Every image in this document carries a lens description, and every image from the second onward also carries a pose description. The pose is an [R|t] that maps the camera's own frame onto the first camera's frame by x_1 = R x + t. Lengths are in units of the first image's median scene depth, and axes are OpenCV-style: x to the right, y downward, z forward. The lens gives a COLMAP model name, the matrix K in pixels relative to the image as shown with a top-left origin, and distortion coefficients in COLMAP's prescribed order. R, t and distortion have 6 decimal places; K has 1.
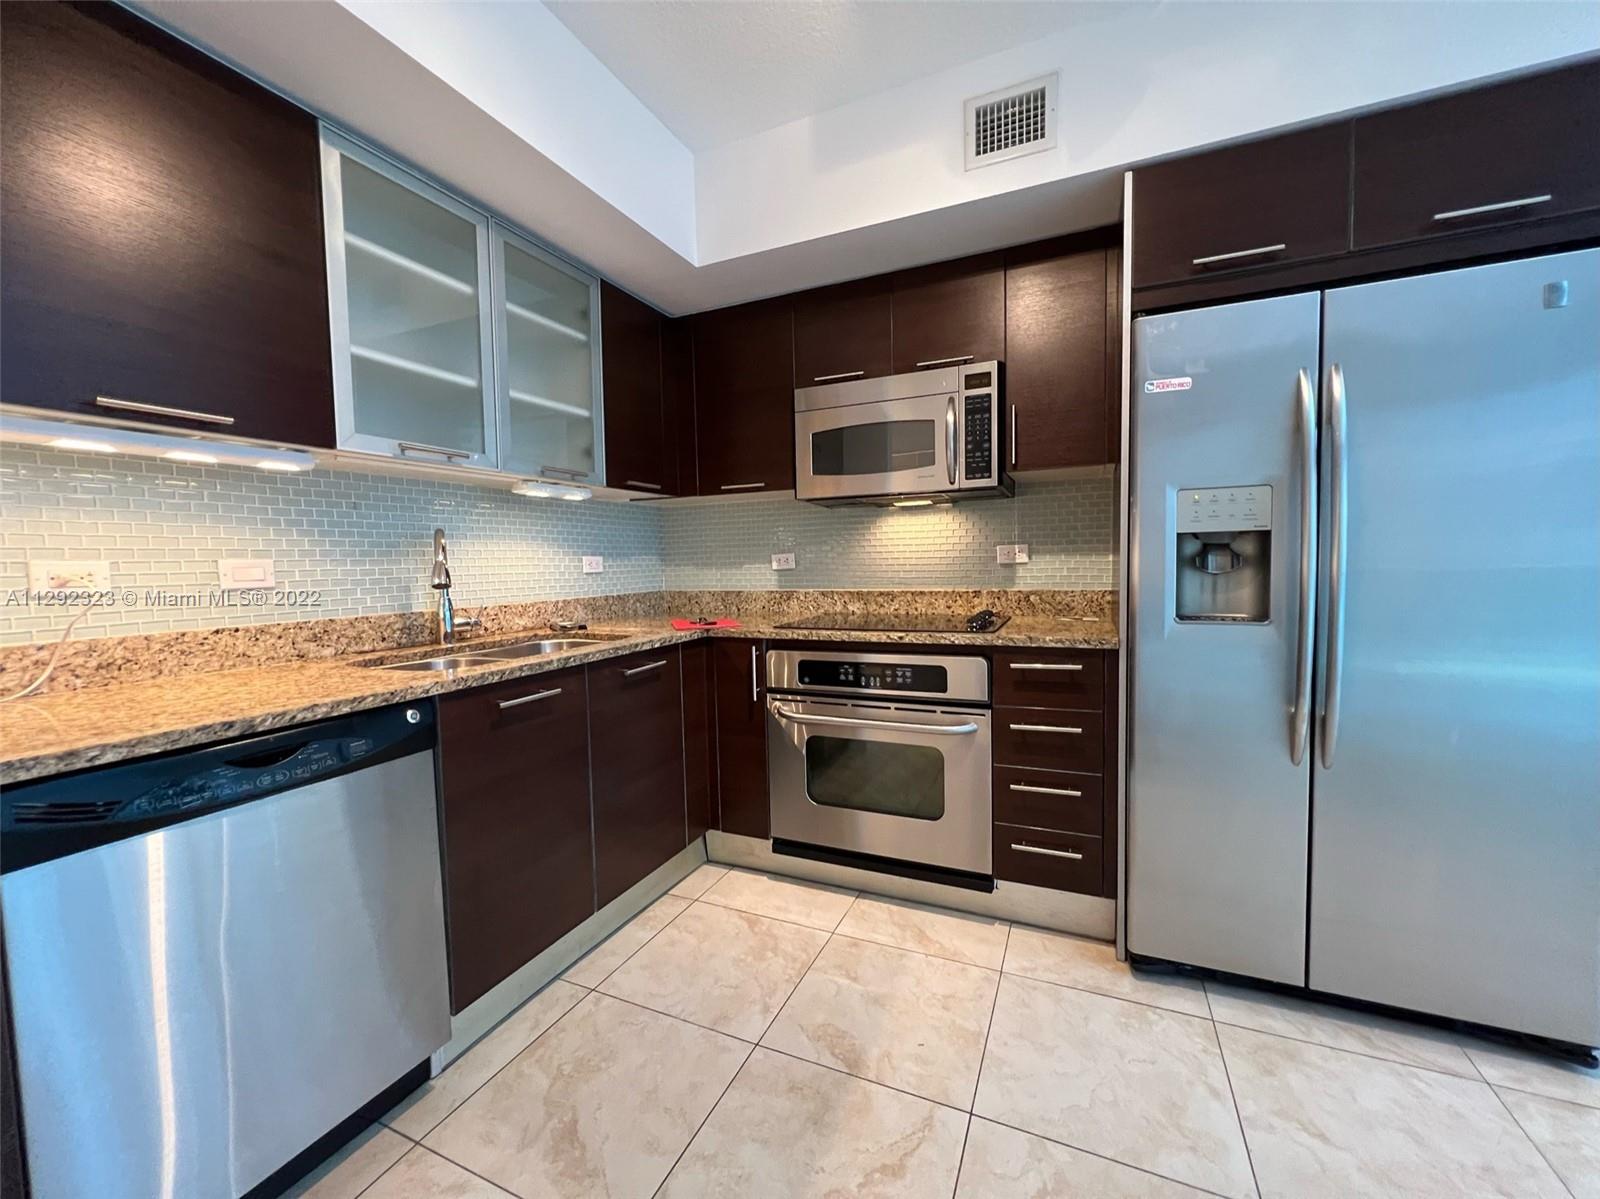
lens RADIAL K [[648.9, 0, 800.0], [0, 648.9, 599.5], [0, 0, 1]] dist [-0.002056, 0.000447]
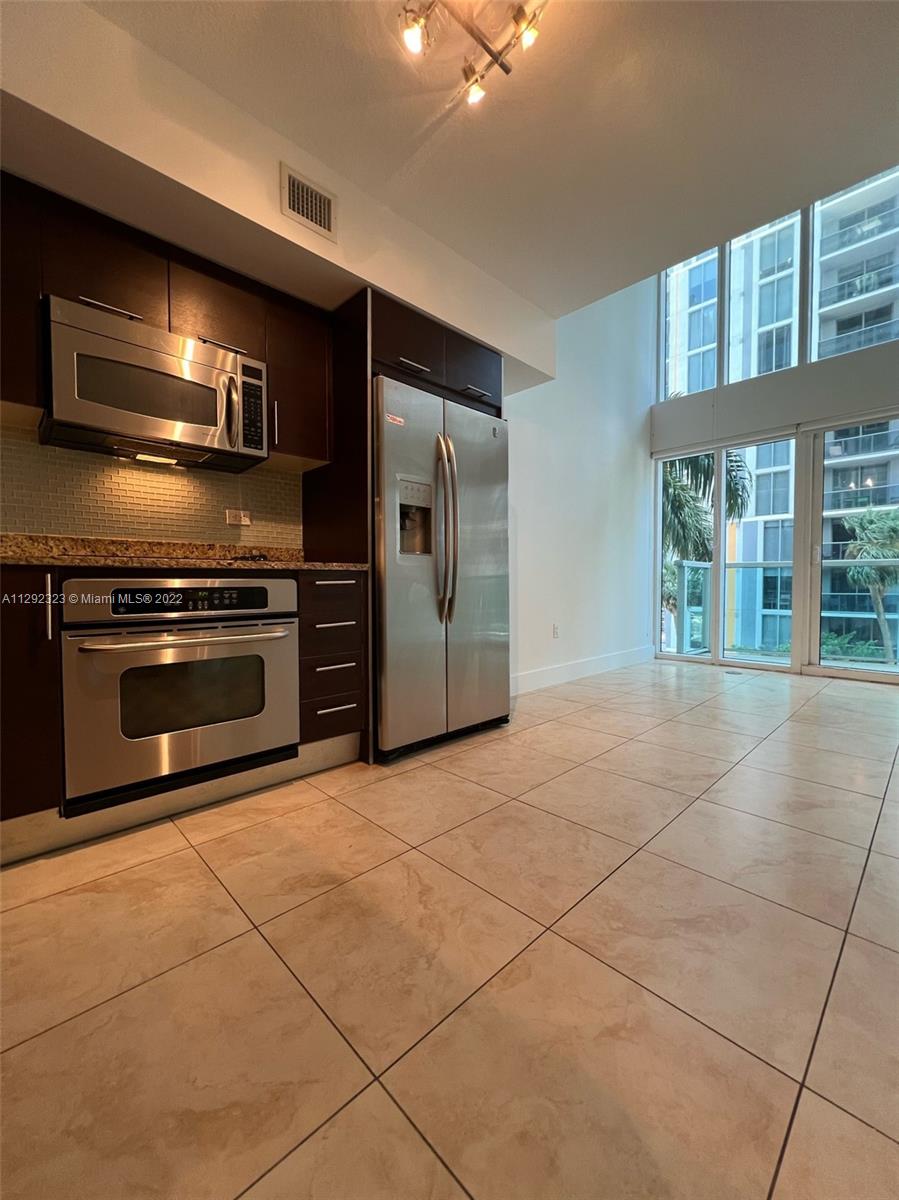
lens RADIAL K [[486.6, 0, 449.5], [0, 486.6, 600.0], [0, 0, 1]] dist [-0.002056, 0.000447]
pose [[0.365132, -0.010503, 0.930897, -0.526059], [0.052250, 0.998591, -0.009228, 0.155842], [-0.929489, 0.052009, 0.365166, 0.327260]]
